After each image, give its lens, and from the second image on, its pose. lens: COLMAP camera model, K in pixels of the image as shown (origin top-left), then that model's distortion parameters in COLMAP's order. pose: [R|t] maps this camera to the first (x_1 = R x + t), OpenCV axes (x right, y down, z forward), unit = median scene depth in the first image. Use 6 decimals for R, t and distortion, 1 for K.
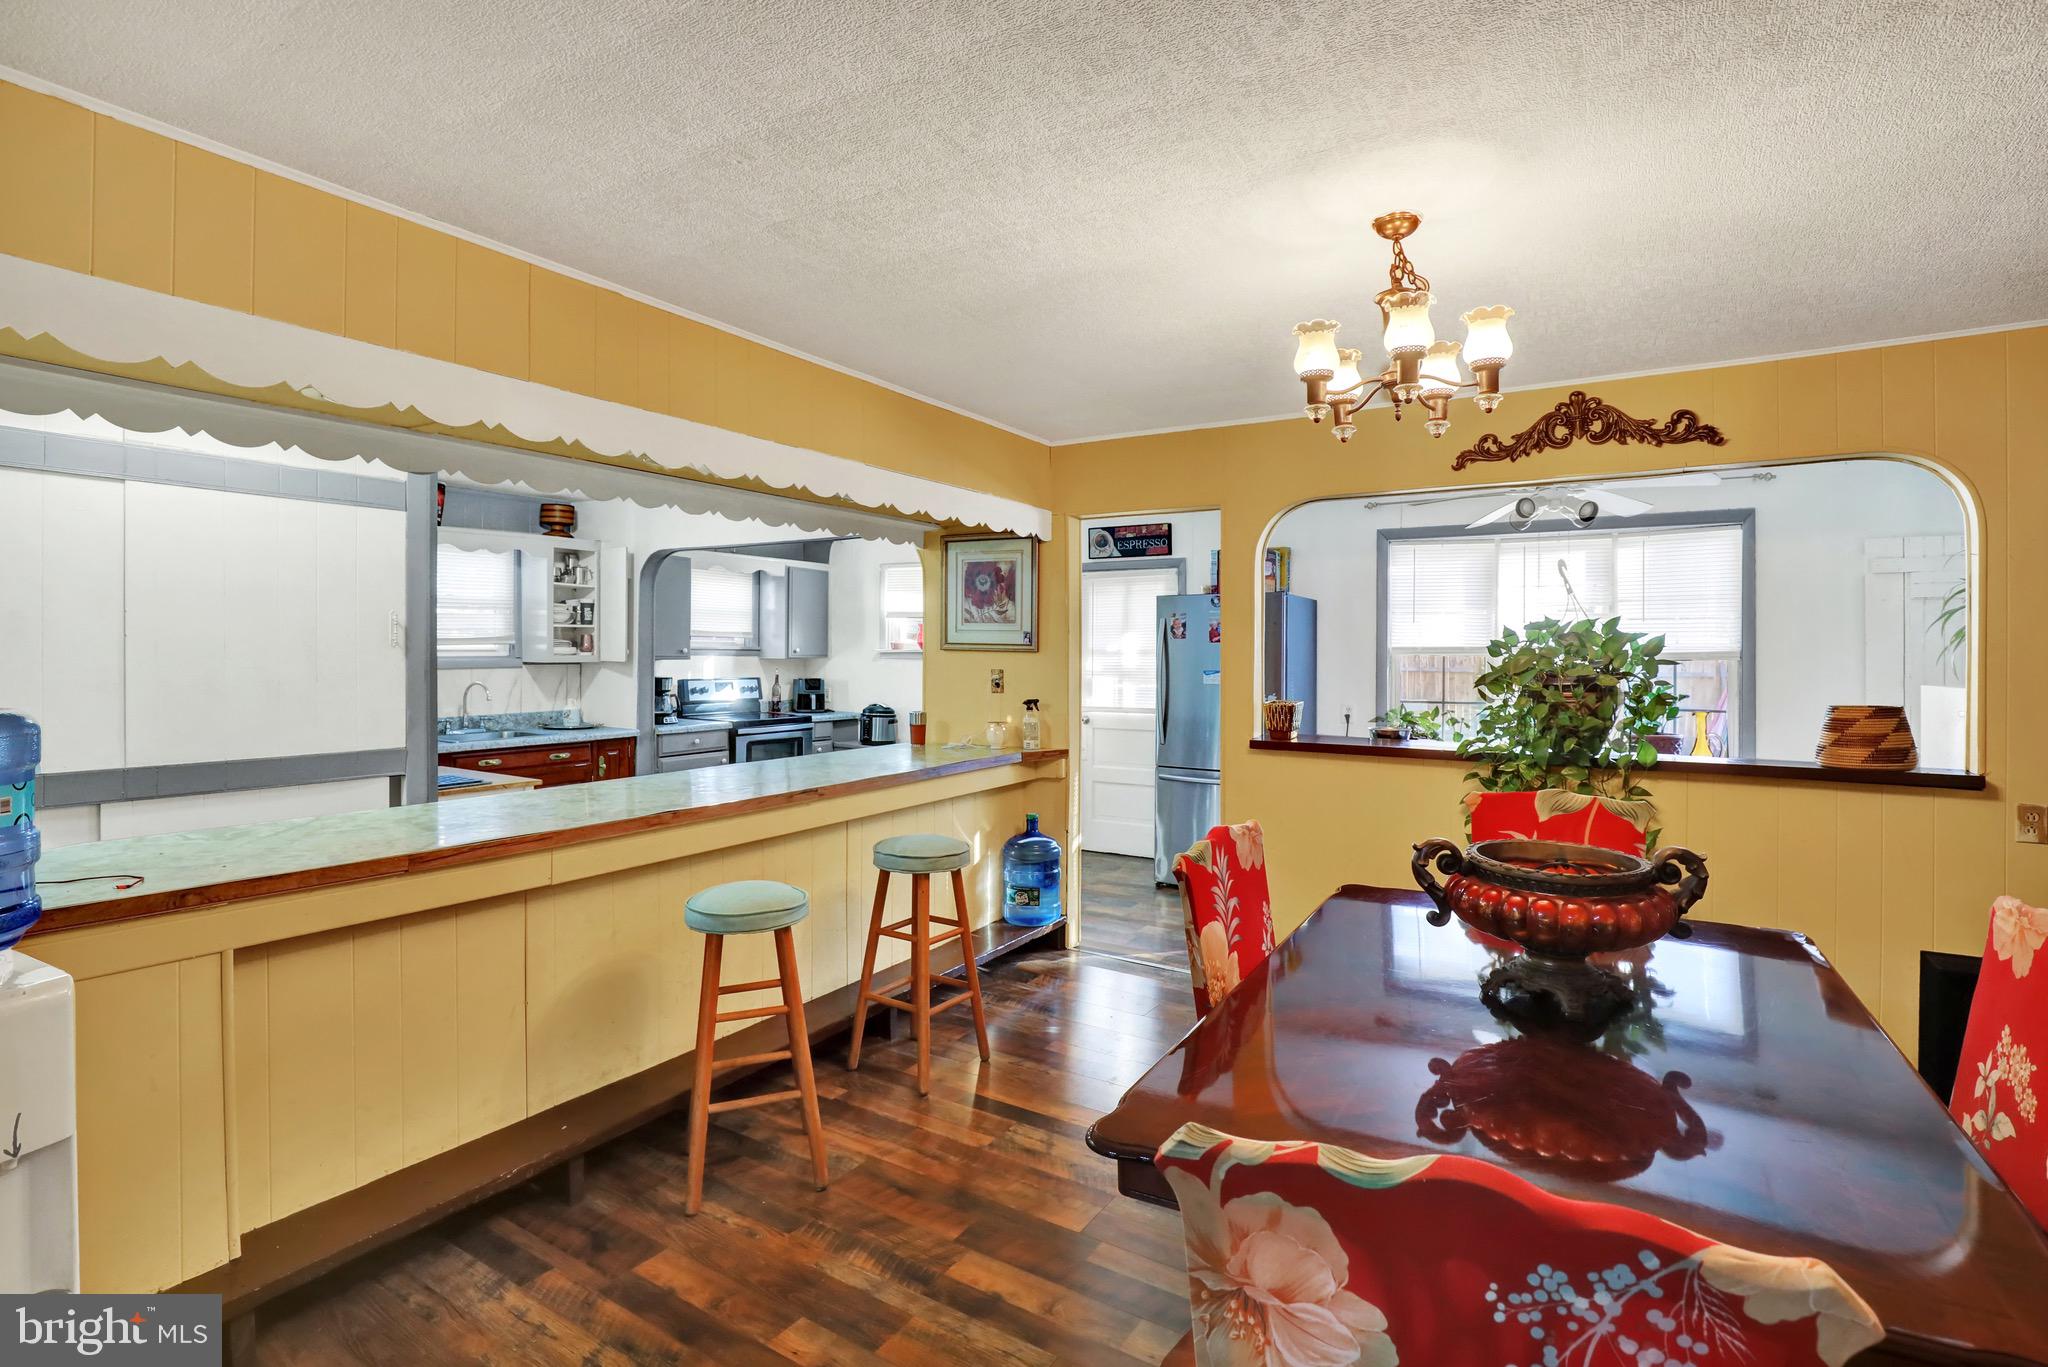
lens RADIAL K [[964.6, 0, 1022.4], [0, 964.6, 665.6], [0, 0, 1]] dist [0.000031, 0.000082]
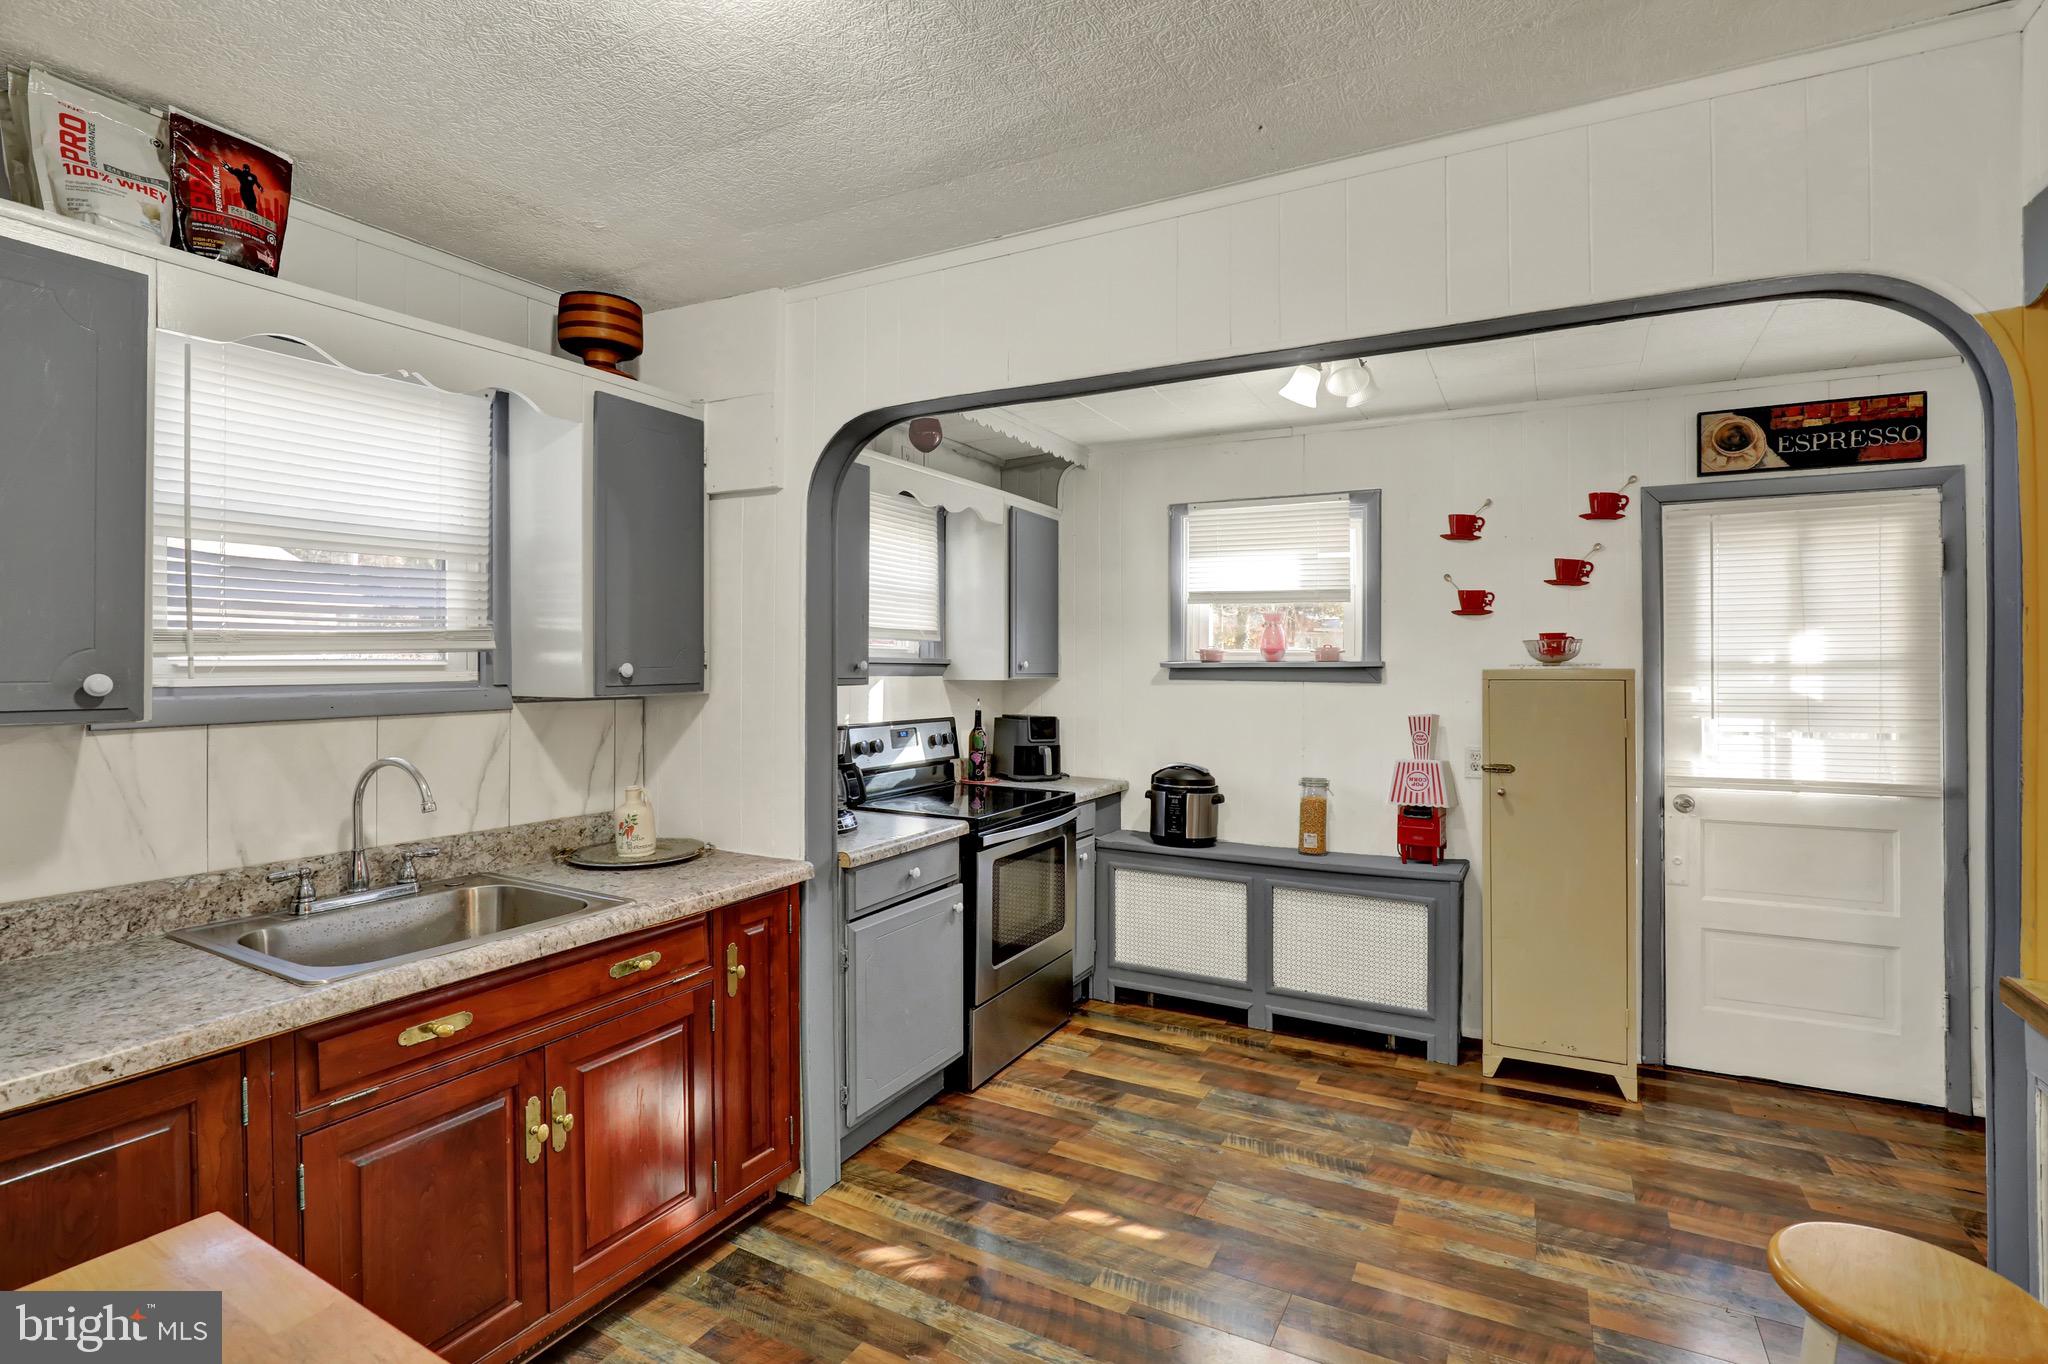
lens RADIAL K [[963.9, 0, 1024.0], [0, 963.9, 682.0], [0, 0, 1]] dist [-0.033784, 0.000226]
pose [[0.997908, -0.005336, 0.064435, -0.312229], [0.005297, 0.999986, 0.000779, -0.008064], [-0.064438, -0.000436, 0.997922, 0.557960]]
